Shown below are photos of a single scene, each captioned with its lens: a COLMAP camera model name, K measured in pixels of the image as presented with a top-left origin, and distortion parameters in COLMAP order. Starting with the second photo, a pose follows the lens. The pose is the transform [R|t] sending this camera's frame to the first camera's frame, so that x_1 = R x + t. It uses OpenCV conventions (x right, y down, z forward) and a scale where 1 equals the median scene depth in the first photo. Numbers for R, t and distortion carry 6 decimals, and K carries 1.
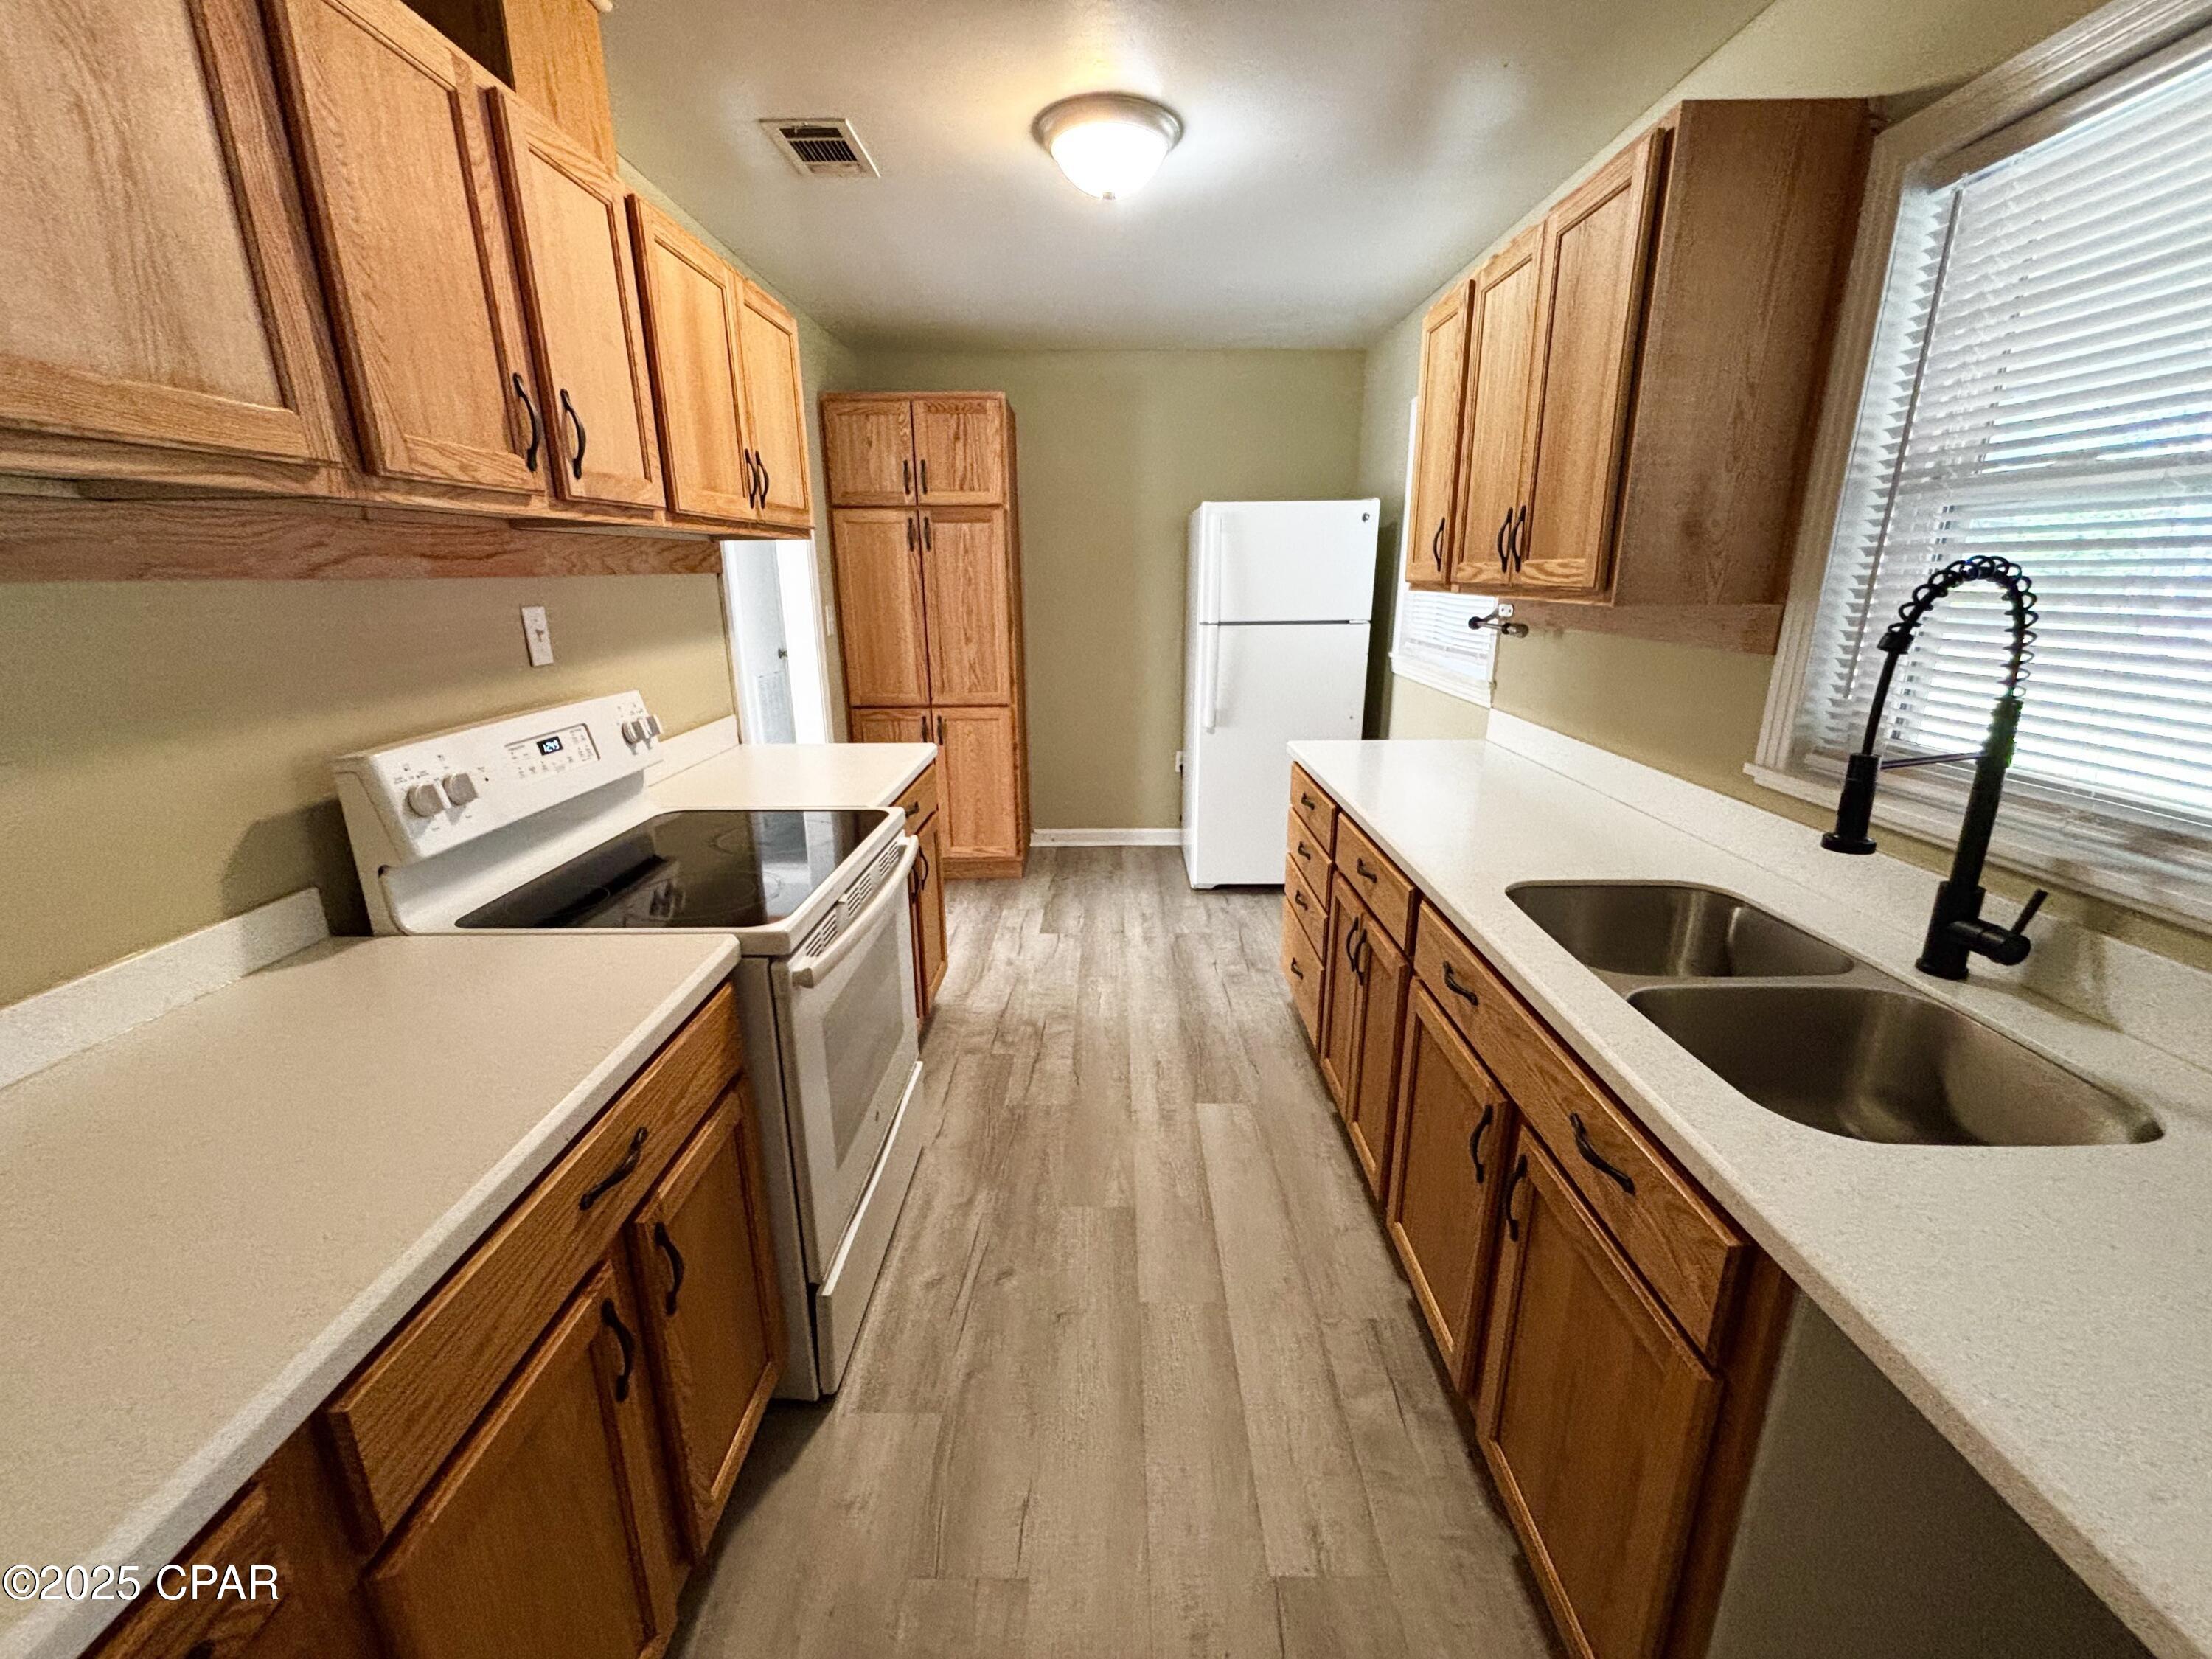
lens RADIAL K [[888.1, 0, 1105.8], [0, 888.1, 825.9], [0, 0, 1]] dist [0.000952, 0.000013]
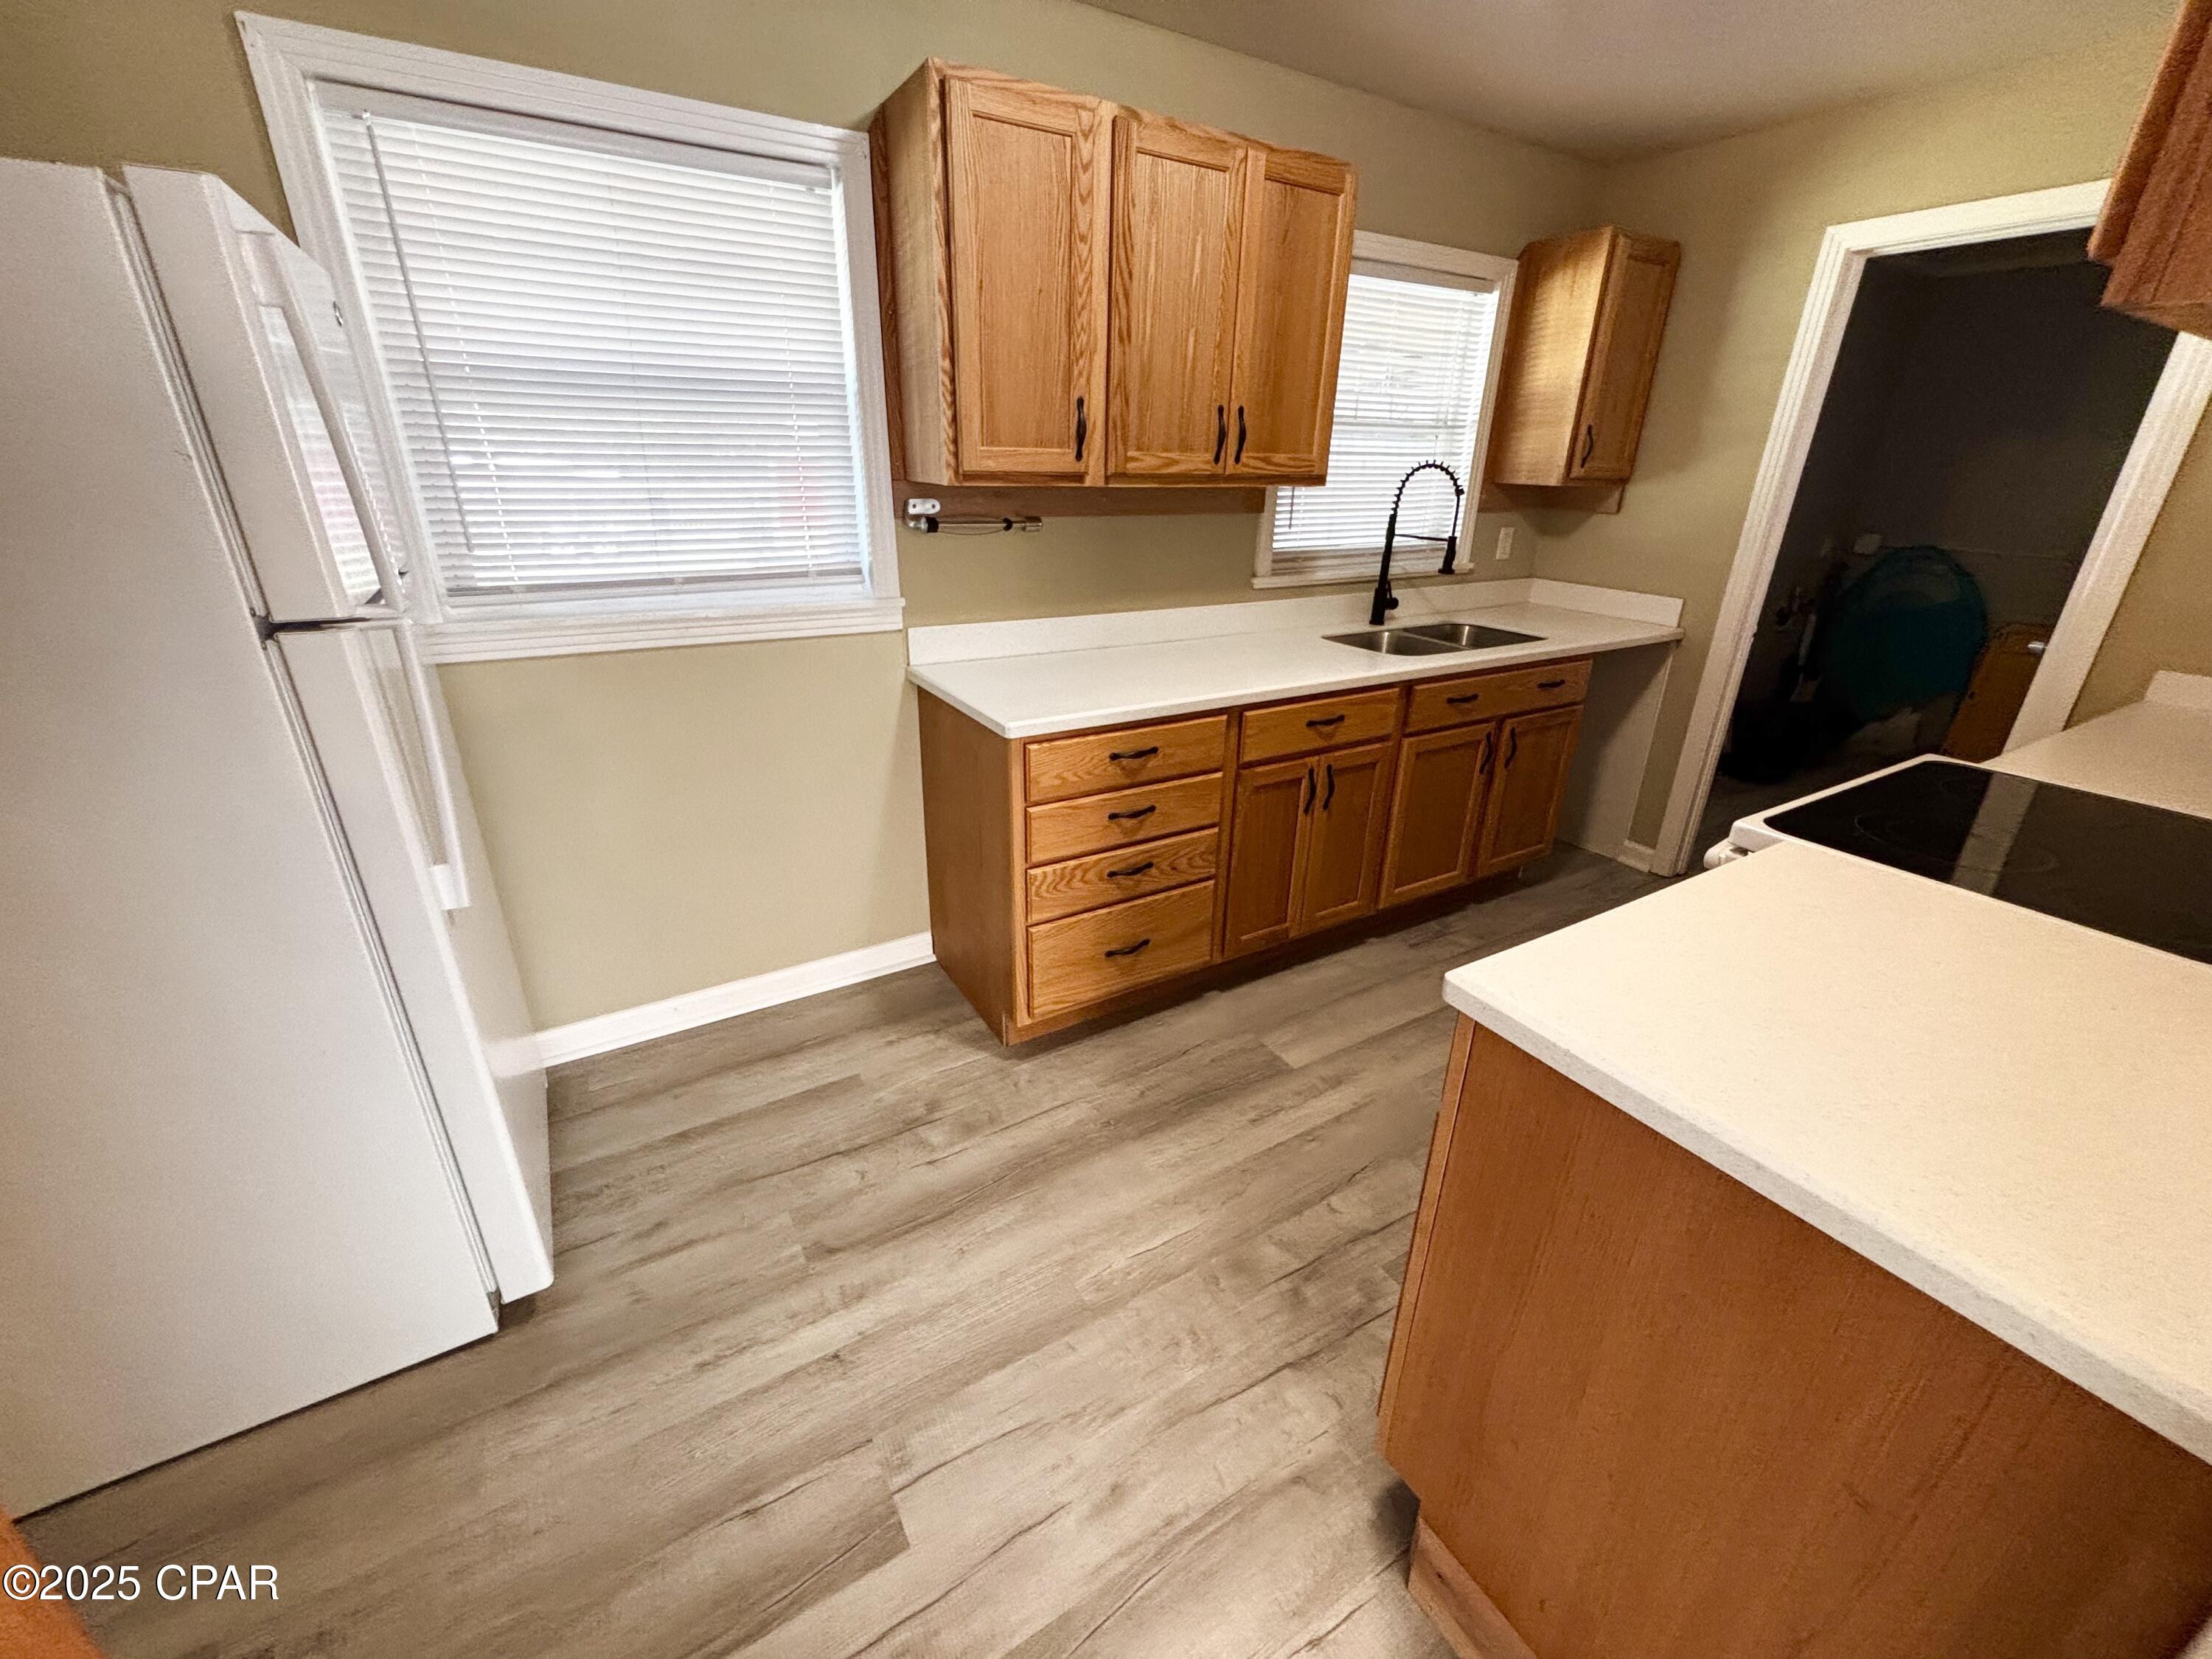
lens RADIAL K [[888.1, 0, 1100.4], [0, 888.1, 826.0], [0, 0, 1]] dist [0.000952, 0.000013]
pose [[-0.523192, -0.335807, 0.783265, -0.346362], [0.215860, 0.836902, 0.502990, -0.325798], [-0.824424, 0.432236, -0.365373, 1.131148]]
